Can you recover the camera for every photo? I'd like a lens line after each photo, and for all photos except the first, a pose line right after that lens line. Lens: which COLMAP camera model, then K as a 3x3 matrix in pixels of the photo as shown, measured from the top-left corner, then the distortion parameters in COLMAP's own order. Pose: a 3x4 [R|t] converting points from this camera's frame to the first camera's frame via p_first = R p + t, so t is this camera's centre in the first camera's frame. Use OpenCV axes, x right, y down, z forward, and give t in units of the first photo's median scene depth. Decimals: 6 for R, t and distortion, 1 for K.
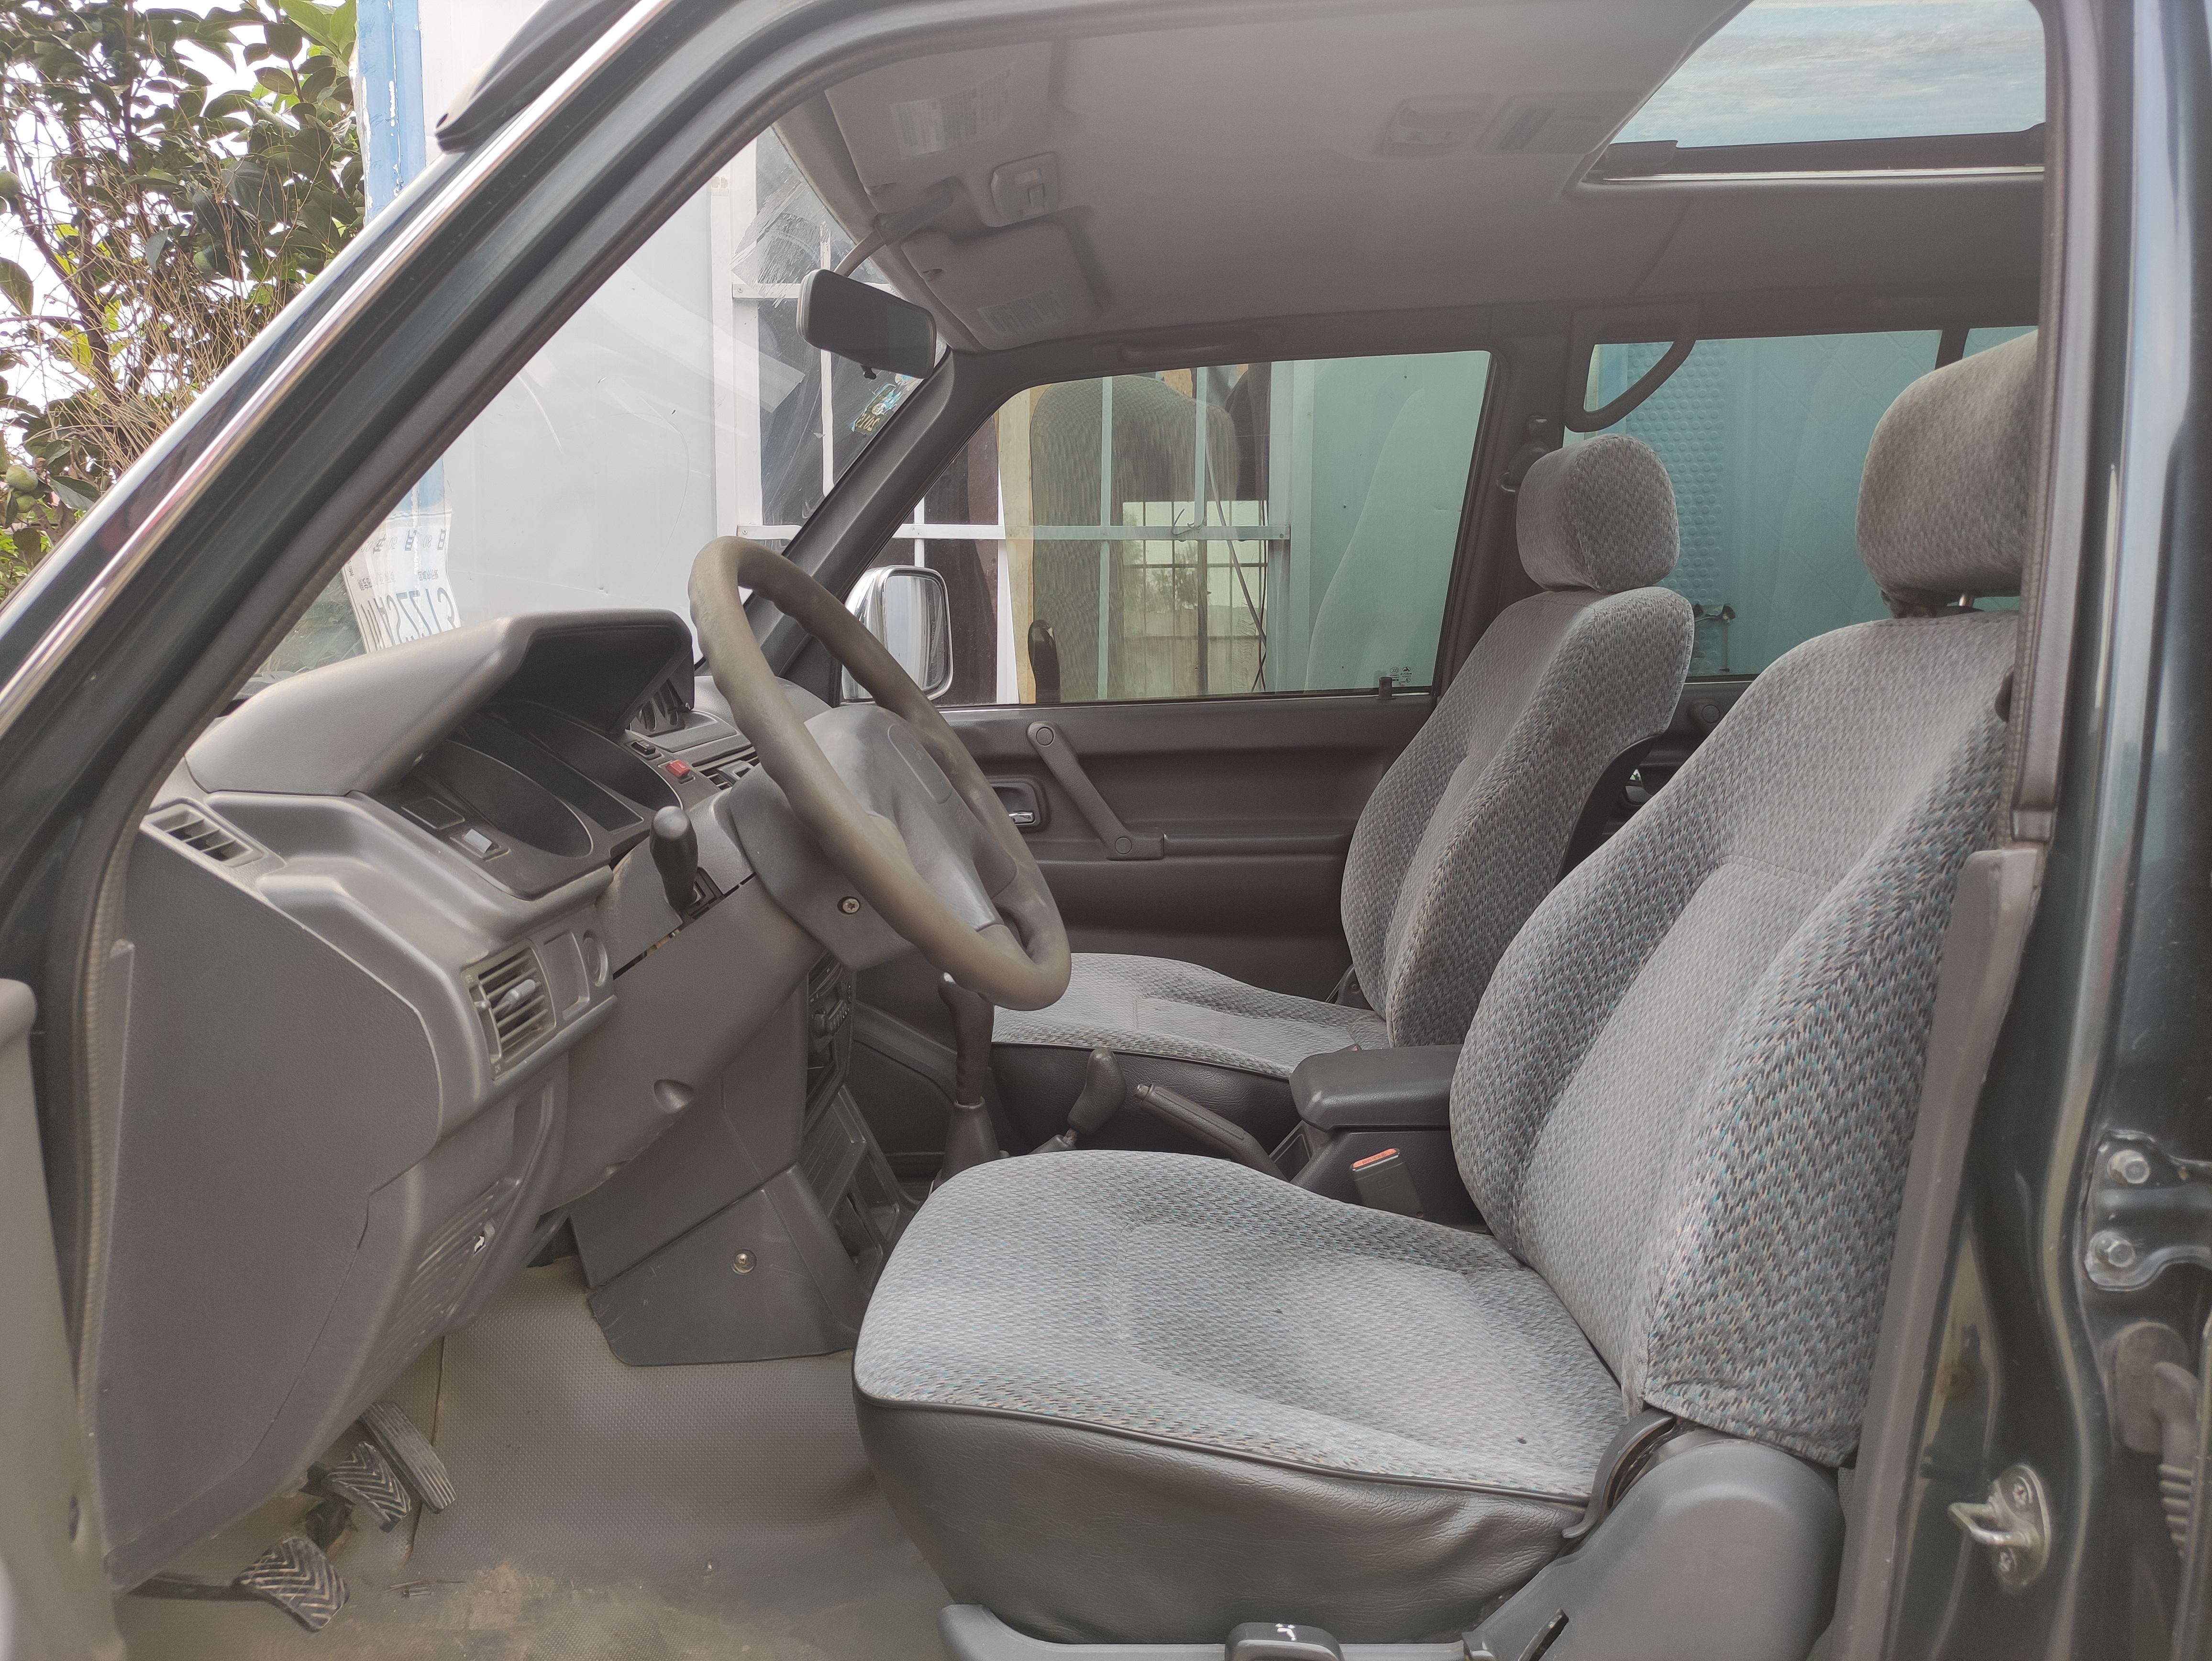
lens RADIAL K [[1651.6, 0, 1127.7], [0, 1651.6, 843.2], [0, 0, 1]] dist [0.046889, -0.028081]
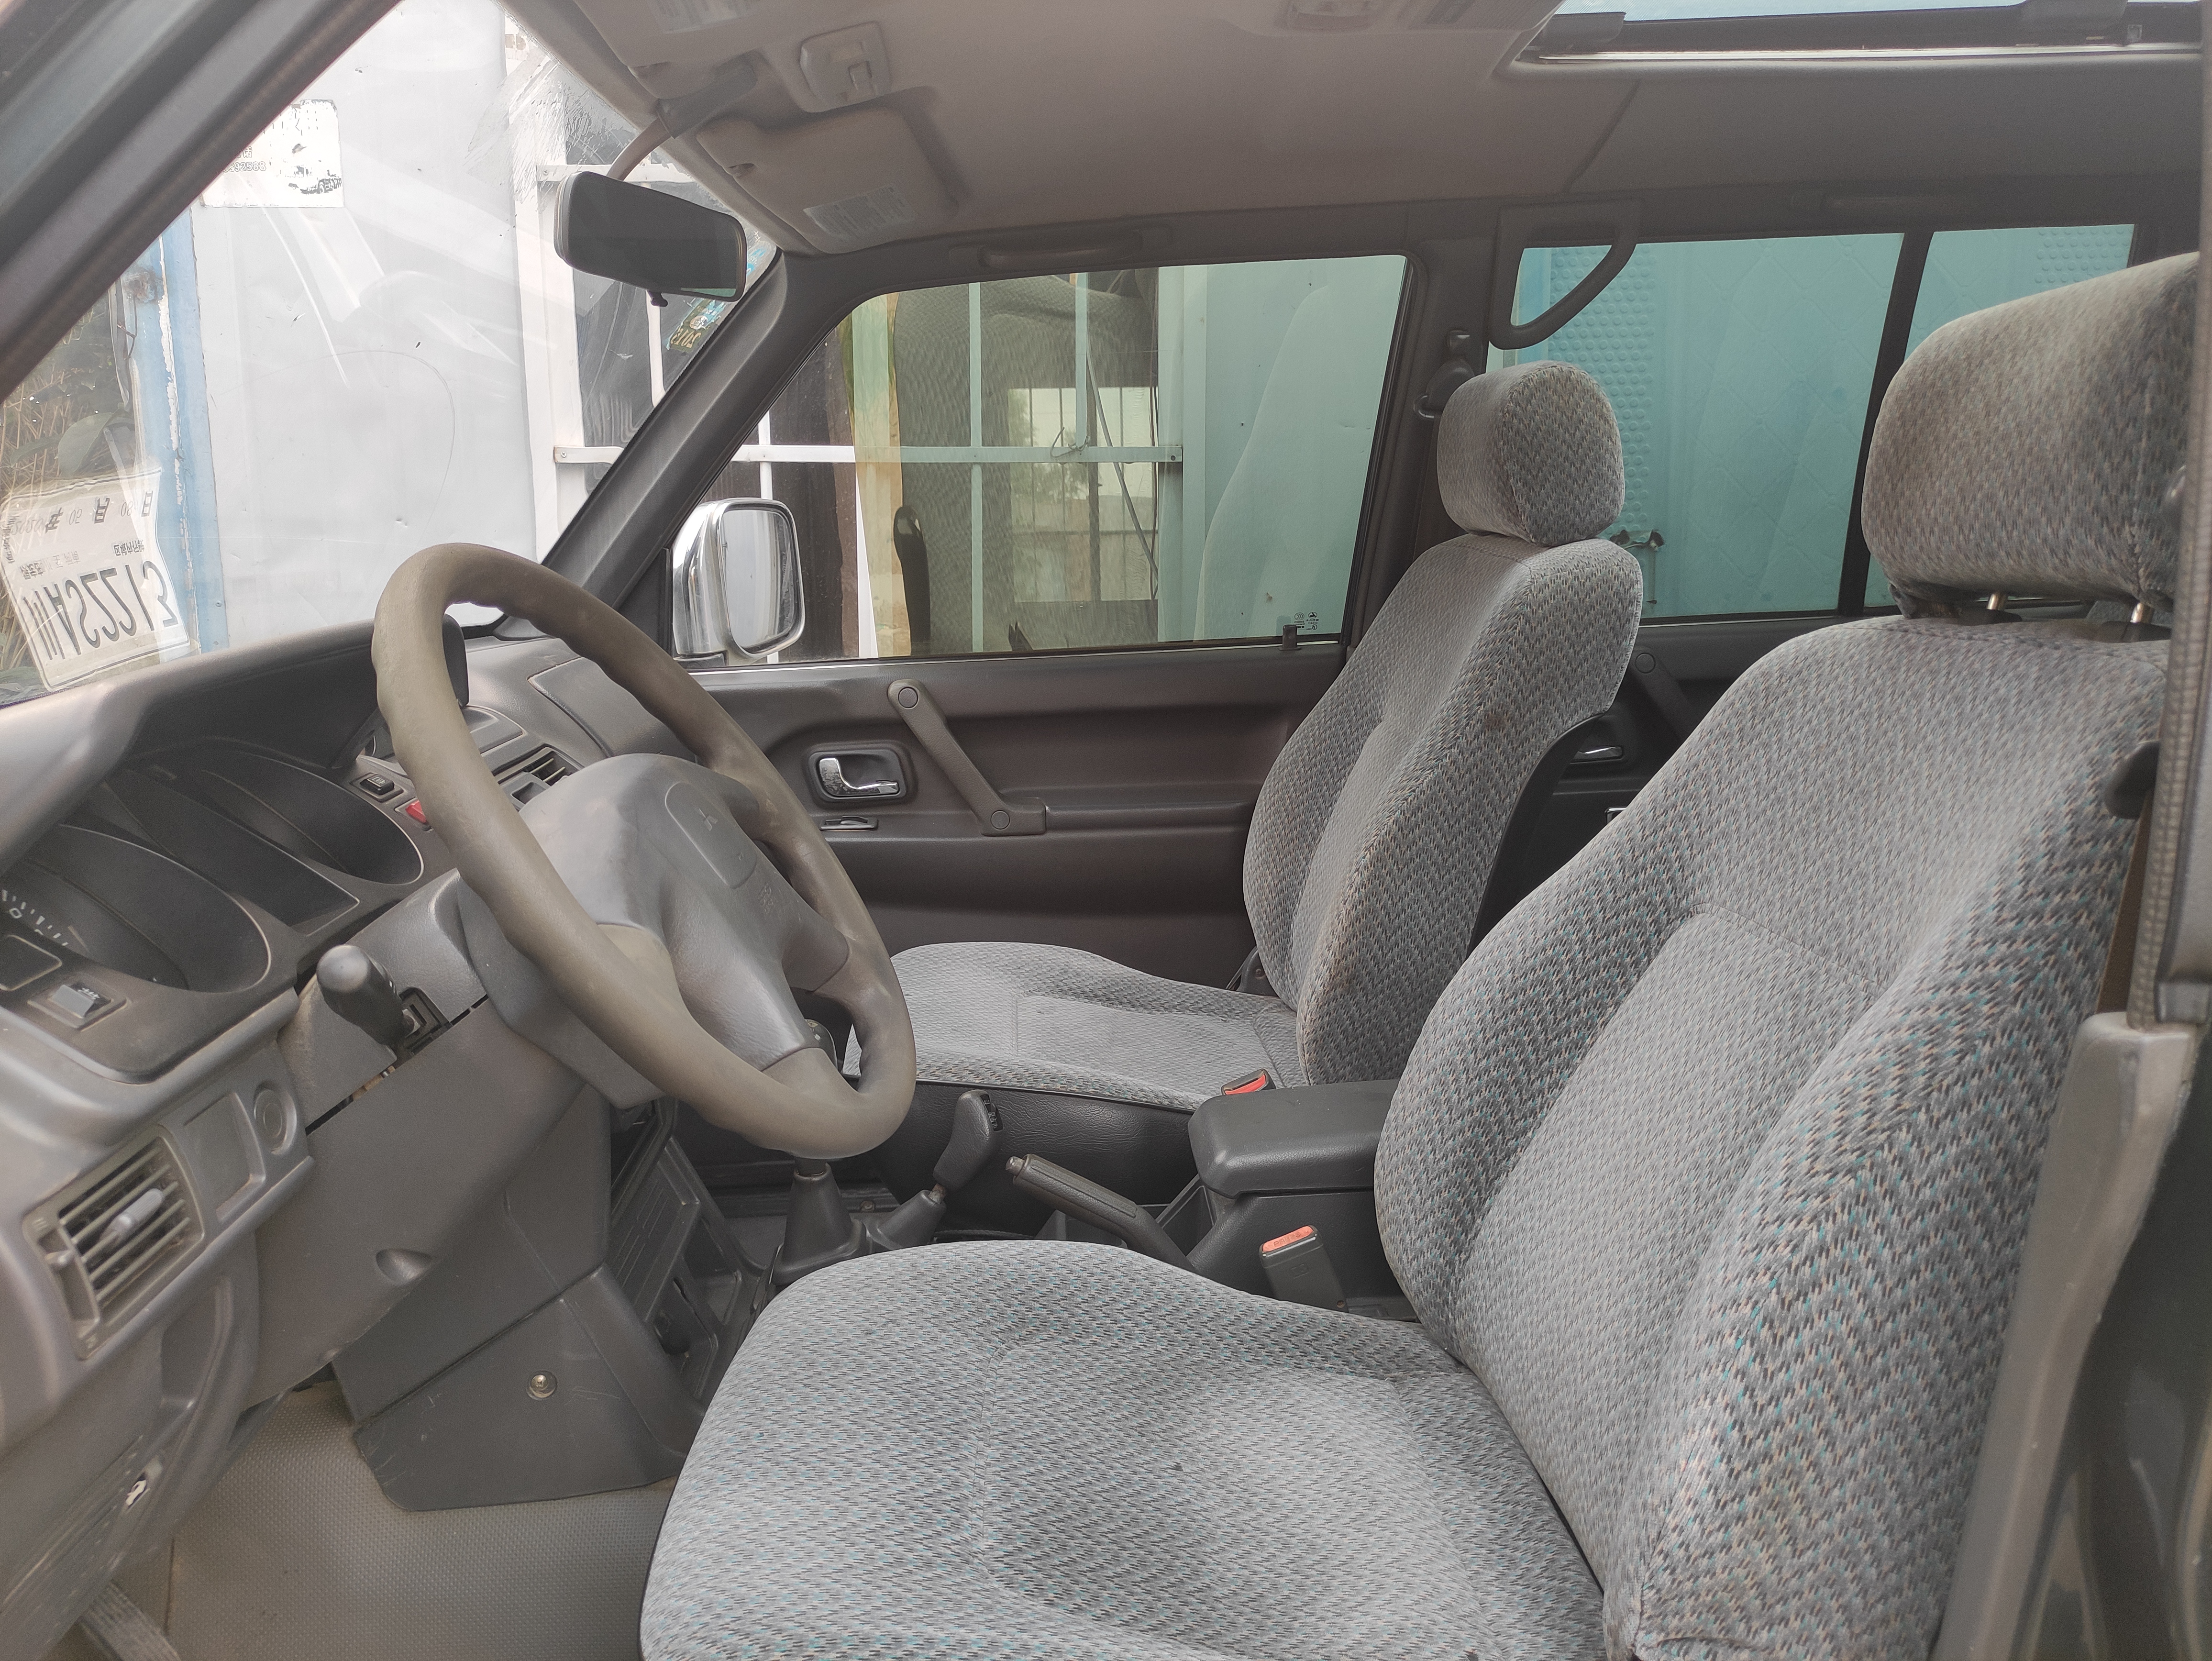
lens RADIAL K [[1651.6, 0, 1129.1], [0, 1651.6, 843.1], [0, 0, 1]] dist [0.046889, -0.028081]
pose [[0.997918, -0.020230, 0.061236, 0.020301], [0.015655, 0.997114, 0.074290, -0.085819], [-0.062562, -0.073177, 0.995355, 0.179426]]
